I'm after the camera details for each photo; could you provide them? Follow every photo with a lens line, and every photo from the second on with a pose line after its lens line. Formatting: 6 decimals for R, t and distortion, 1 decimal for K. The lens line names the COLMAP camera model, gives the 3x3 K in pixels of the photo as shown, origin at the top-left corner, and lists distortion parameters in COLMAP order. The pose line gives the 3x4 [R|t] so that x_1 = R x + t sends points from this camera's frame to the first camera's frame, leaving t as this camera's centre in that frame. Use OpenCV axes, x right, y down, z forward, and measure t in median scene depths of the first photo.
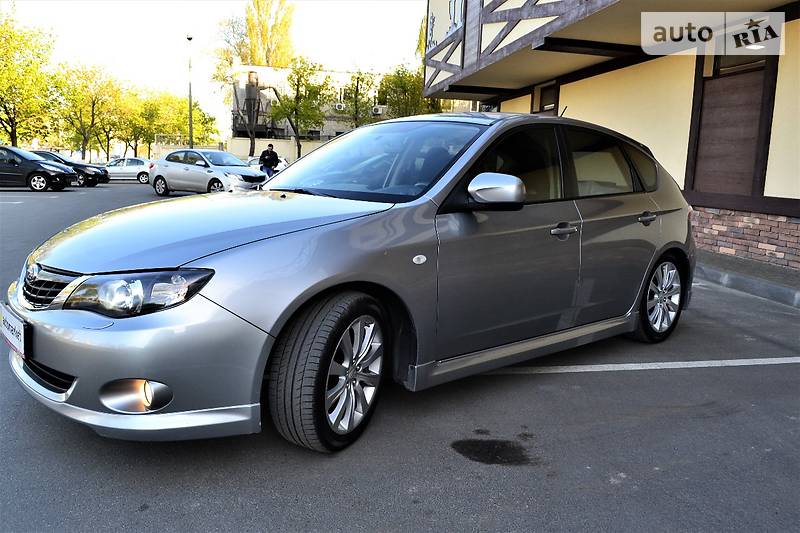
lens RADIAL K [[649.8, 0, 400.0], [0, 649.8, 266.5], [0, 0, 1]] dist [-0.092805, 0.021030]
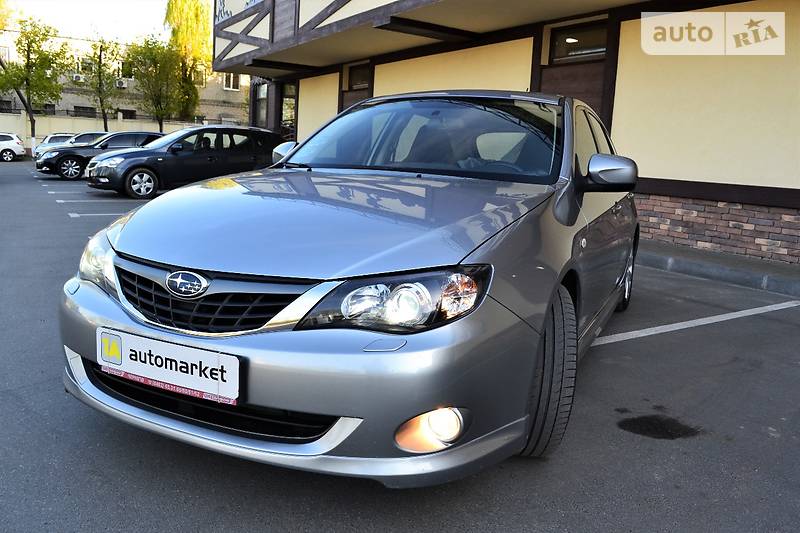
lens RADIAL K [[649.8, 0, 400.0], [0, 649.8, 266.5], [0, 0, 1]] dist [-0.092805, 0.021030]
pose [[0.920243, -0.055577, 0.387381, -0.101818], [0.043387, 0.998251, 0.040149, -0.004530], [-0.388935, -0.020139, 0.921045, 0.037933]]
